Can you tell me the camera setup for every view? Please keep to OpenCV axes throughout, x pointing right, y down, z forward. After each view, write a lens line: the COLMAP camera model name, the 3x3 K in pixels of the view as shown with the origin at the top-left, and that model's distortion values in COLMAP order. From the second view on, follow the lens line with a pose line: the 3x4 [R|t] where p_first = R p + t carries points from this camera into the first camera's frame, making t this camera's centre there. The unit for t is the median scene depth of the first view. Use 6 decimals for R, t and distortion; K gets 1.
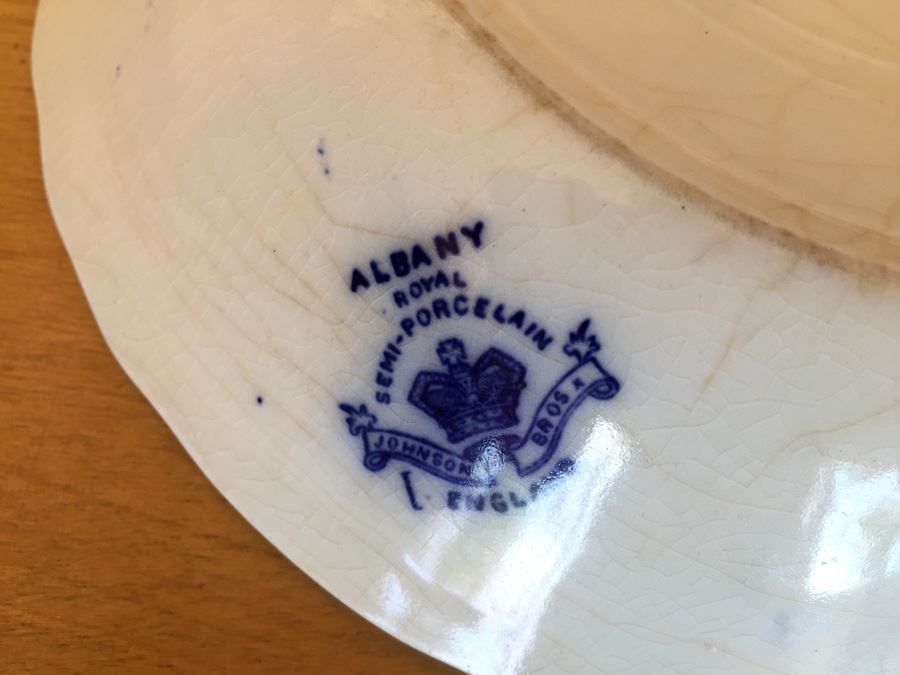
lens RADIAL K [[859.3, 0, 450.0], [0, 859.3, 337.5], [0, 0, 1]] dist [0.048754, -0.165645]
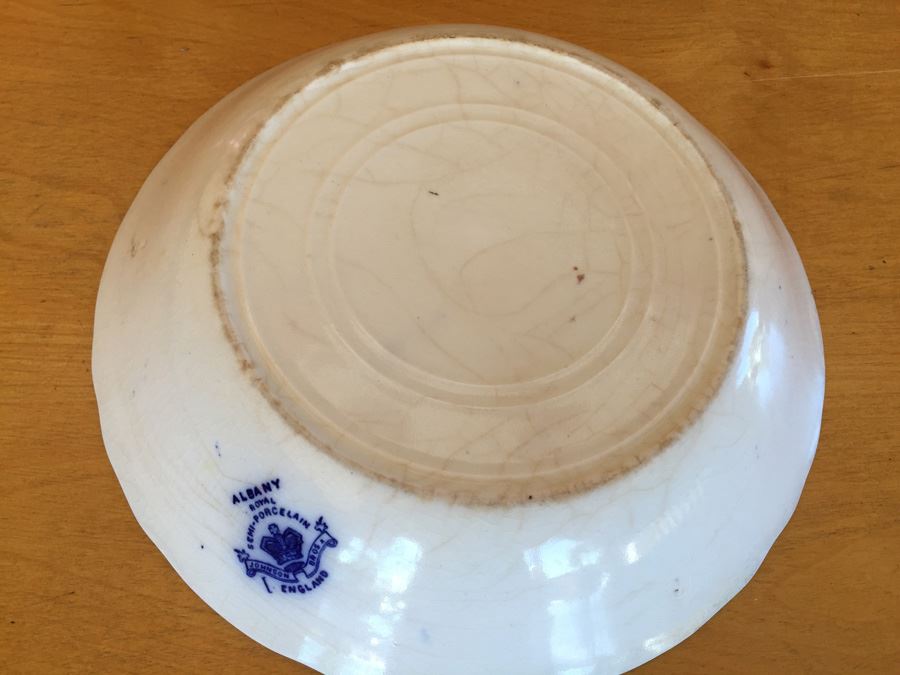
lens RADIAL K [[801.0, 0, 448.8], [0, 801.0, 336.3], [0, 0, 1]] dist [0.074097, -0.171245]
pose [[0.996850, -0.069778, -0.037708, 0.599701], [0.069036, 0.997401, -0.020637, -0.431286], [0.039050, 0.017969, 0.999076, -1.221311]]
